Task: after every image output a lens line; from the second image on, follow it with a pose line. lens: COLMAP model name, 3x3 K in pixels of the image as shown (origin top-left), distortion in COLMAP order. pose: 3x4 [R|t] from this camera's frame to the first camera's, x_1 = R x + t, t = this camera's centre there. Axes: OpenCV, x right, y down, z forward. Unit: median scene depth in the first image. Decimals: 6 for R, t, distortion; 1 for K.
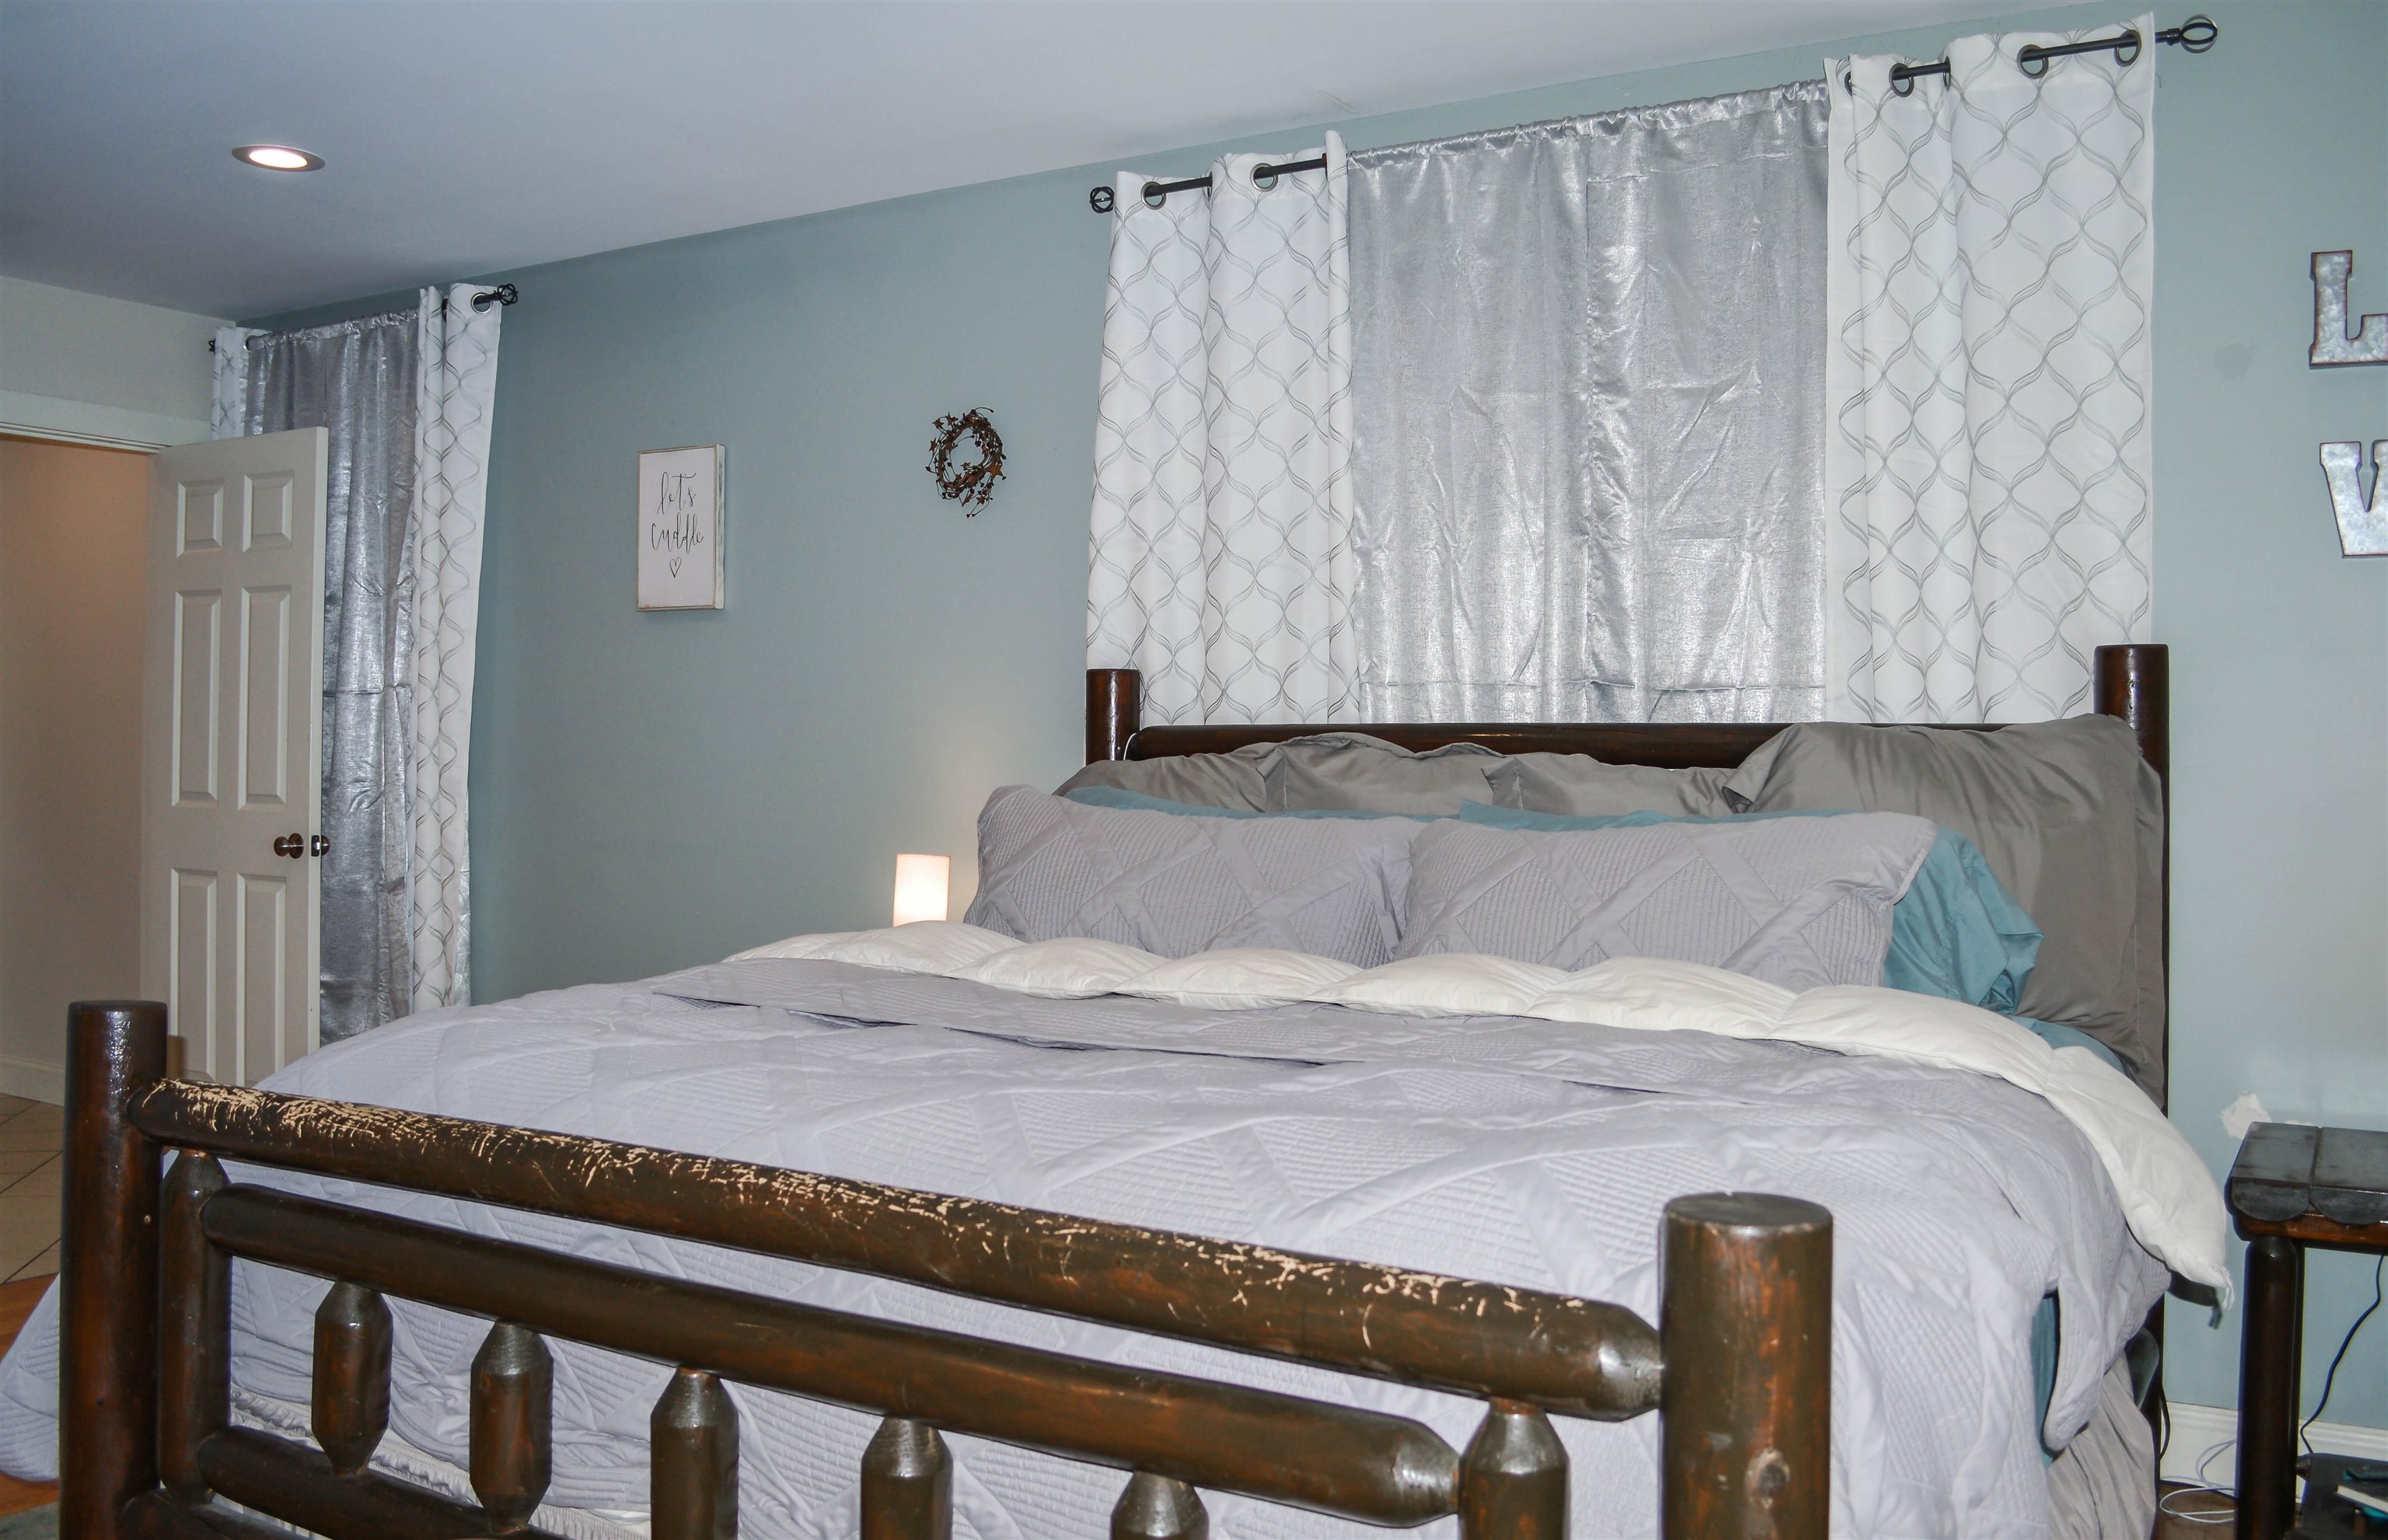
lens RADIAL K [[2025.4, 0, 1192.2], [0, 2025.4, 751.5], [0, 0, 1]] dist [-0.092960, 0.004088]
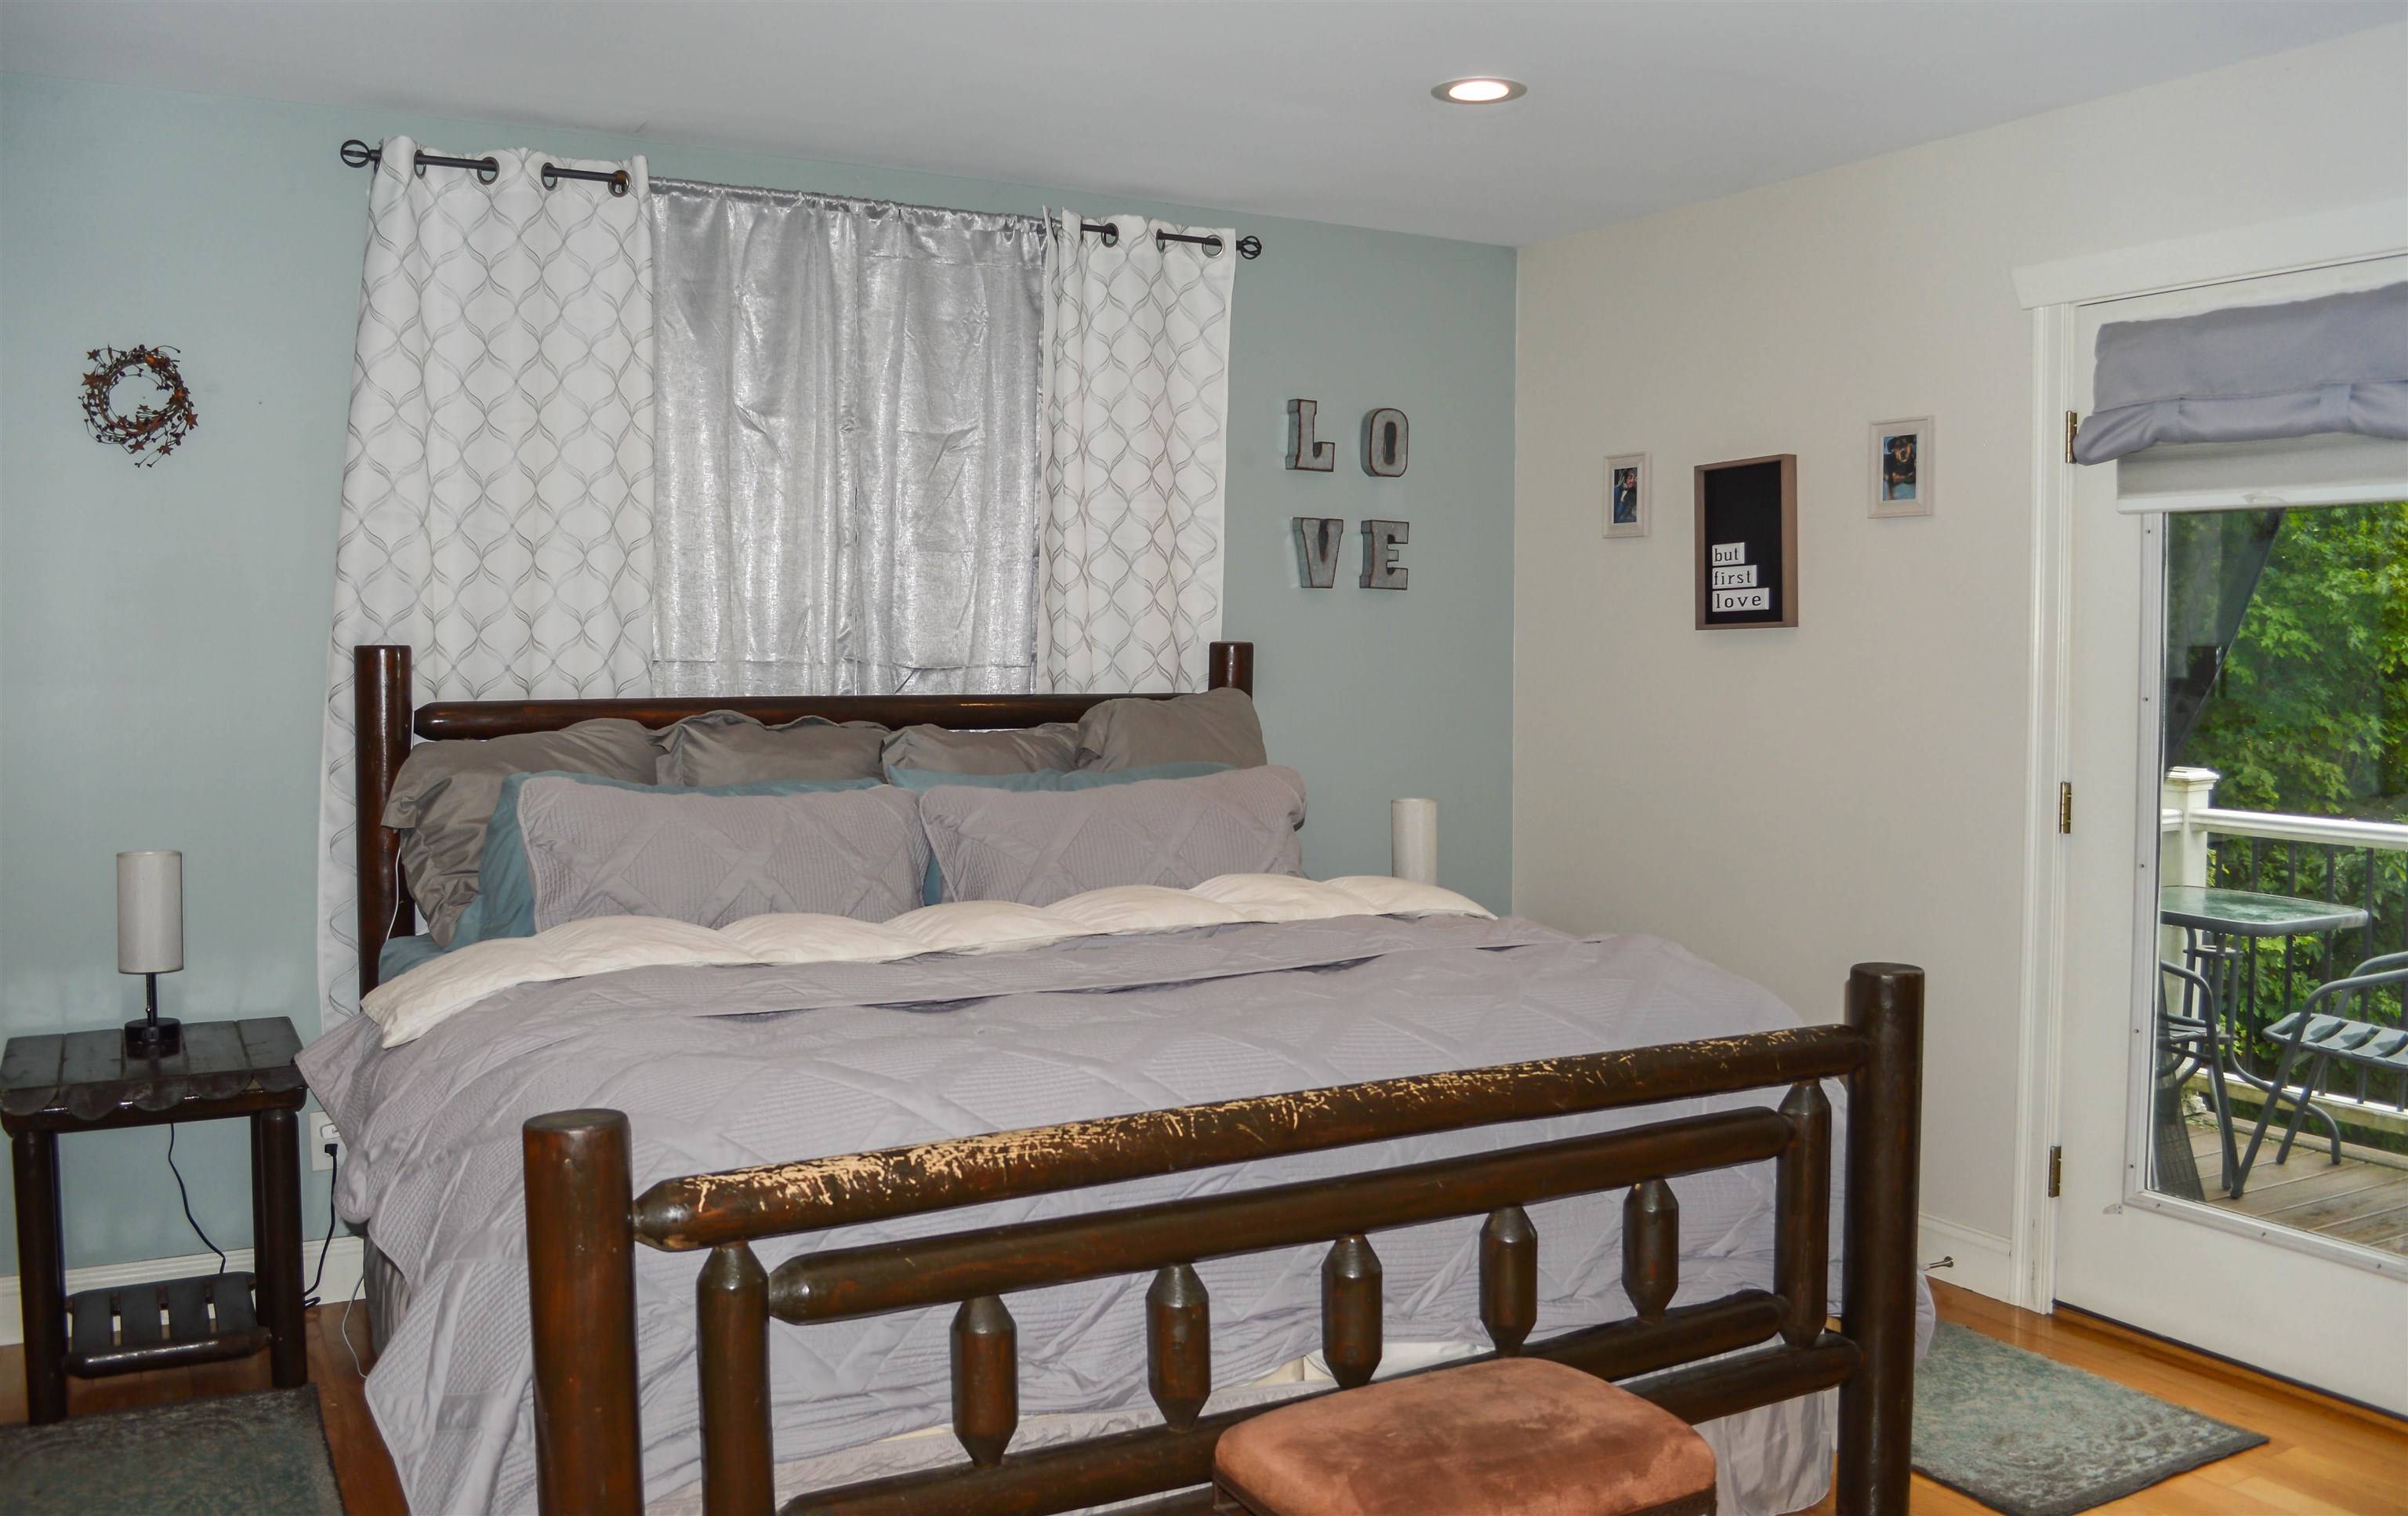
lens RADIAL K [[2005.1, 0, 1203.9], [0, 2005.1, 716.4], [0, 0, 1]] dist [-0.084515, 0.000023]
pose [[0.483976, -0.043434, 0.874003, -0.760169], [-0.006220, 0.998571, 0.053069, -0.065837], [-0.875059, -0.031121, 0.483014, 0.210681]]
